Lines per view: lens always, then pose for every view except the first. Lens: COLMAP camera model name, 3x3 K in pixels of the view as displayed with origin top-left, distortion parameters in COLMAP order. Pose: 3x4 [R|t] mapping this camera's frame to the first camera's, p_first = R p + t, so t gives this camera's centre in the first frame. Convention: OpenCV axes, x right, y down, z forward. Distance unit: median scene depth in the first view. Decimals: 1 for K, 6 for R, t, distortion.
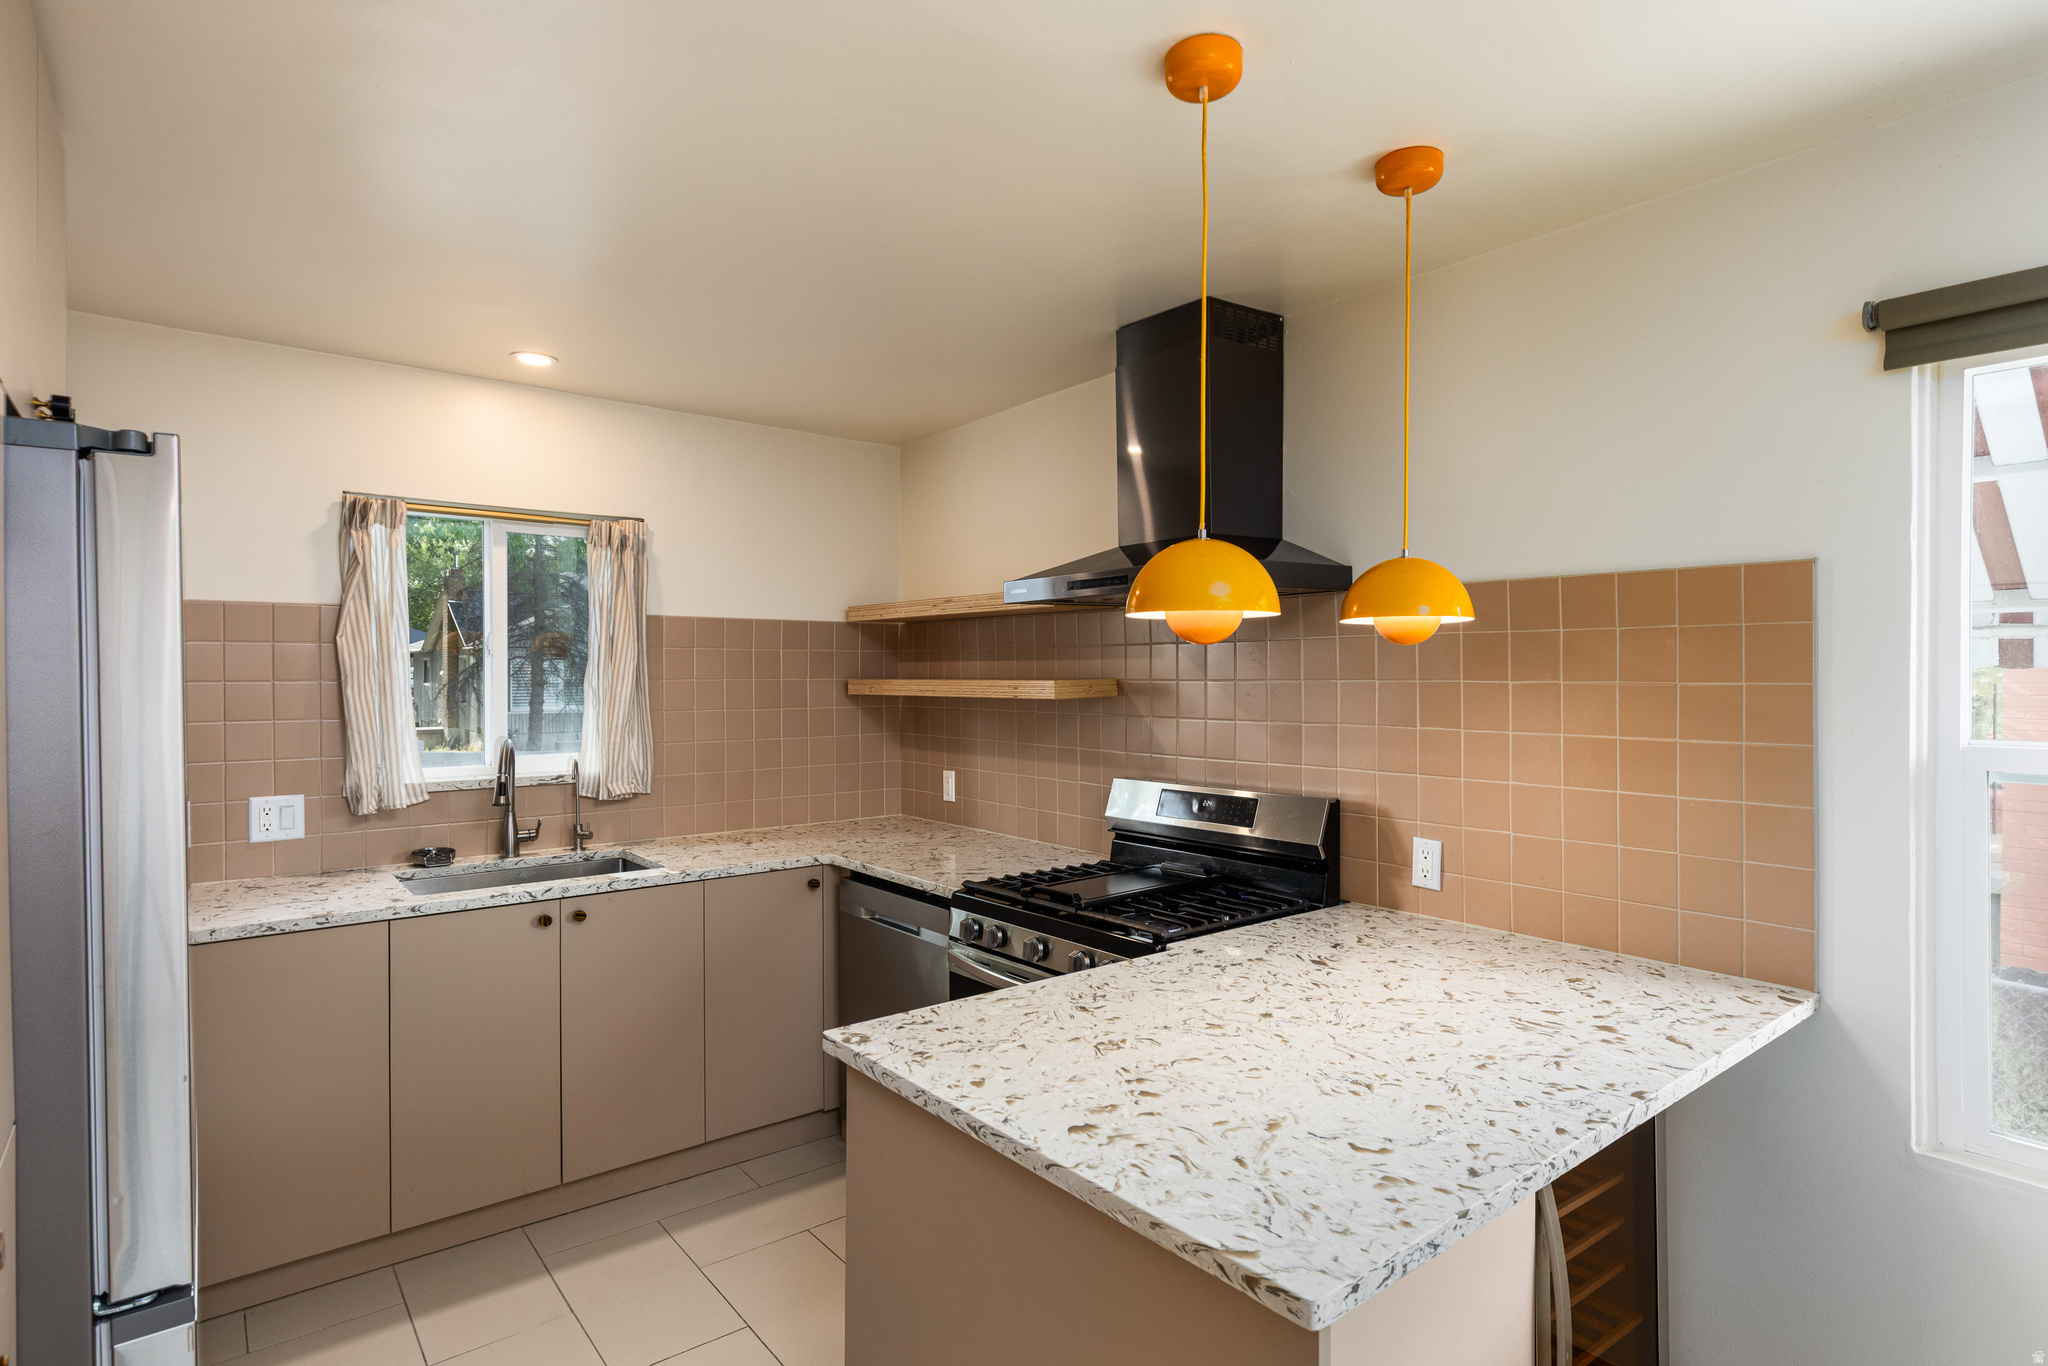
lens RADIAL K [[1066.7, 0, 1025.2], [0, 1066.7, 683.9], [0, 0, 1]] dist [0.003705, 0.000209]
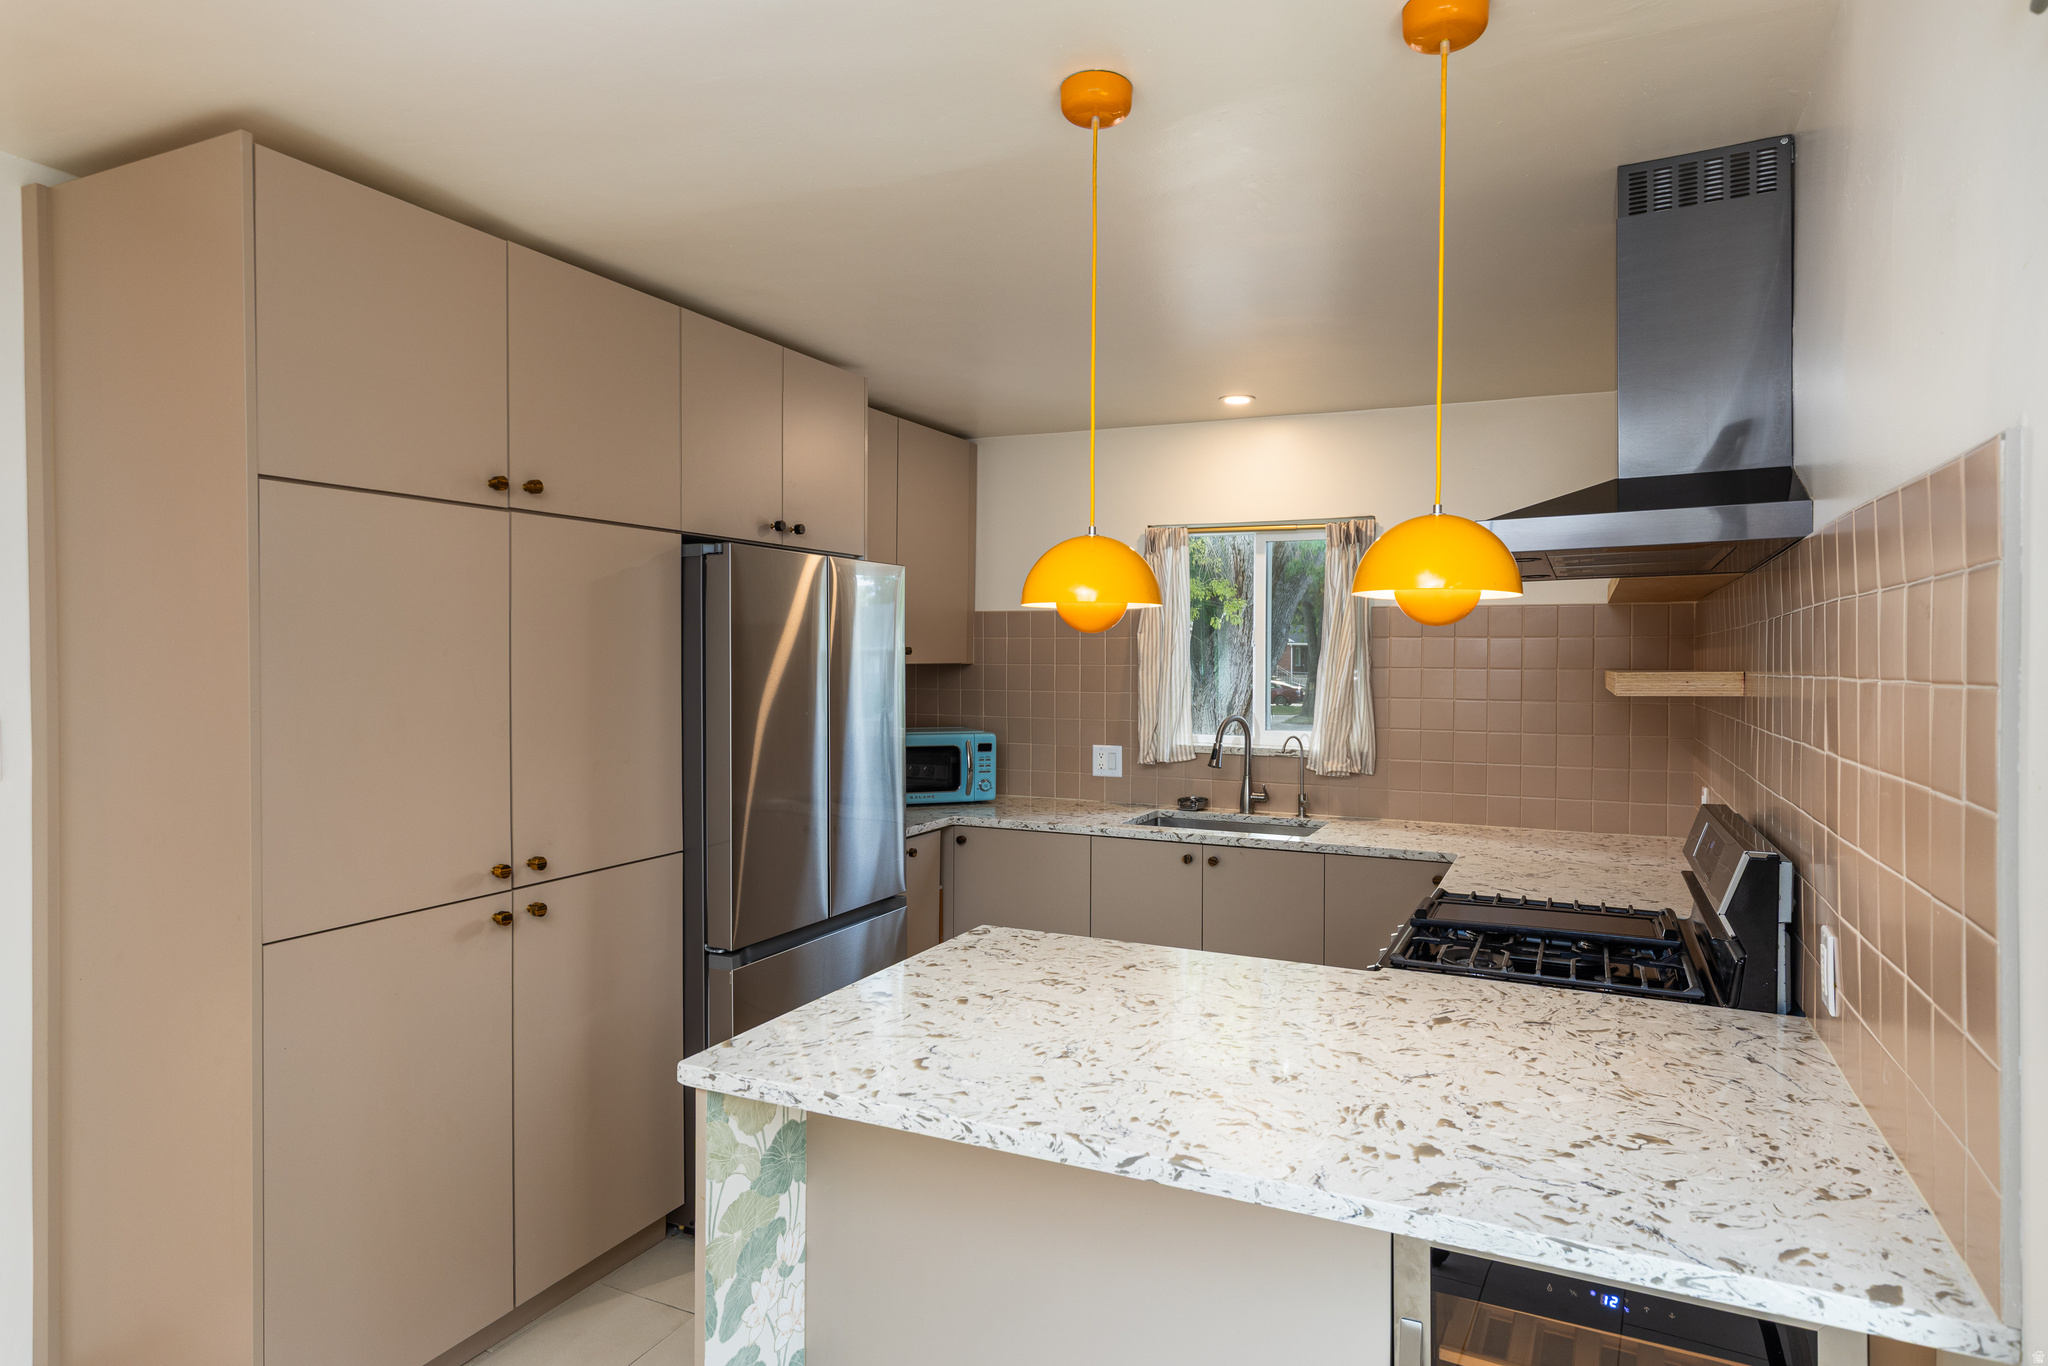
lens RADIAL K [[1149.1, 0, 1022.1], [0, 1149.1, 666.9], [0, 0, 1]] dist [0.006674, 0.000868]
pose [[0.434868, 0.009144, -0.900448, 0.981076], [-0.015964, 0.999870, 0.002444, -0.003026], [0.900352, 0.013312, 0.434958, 0.354913]]
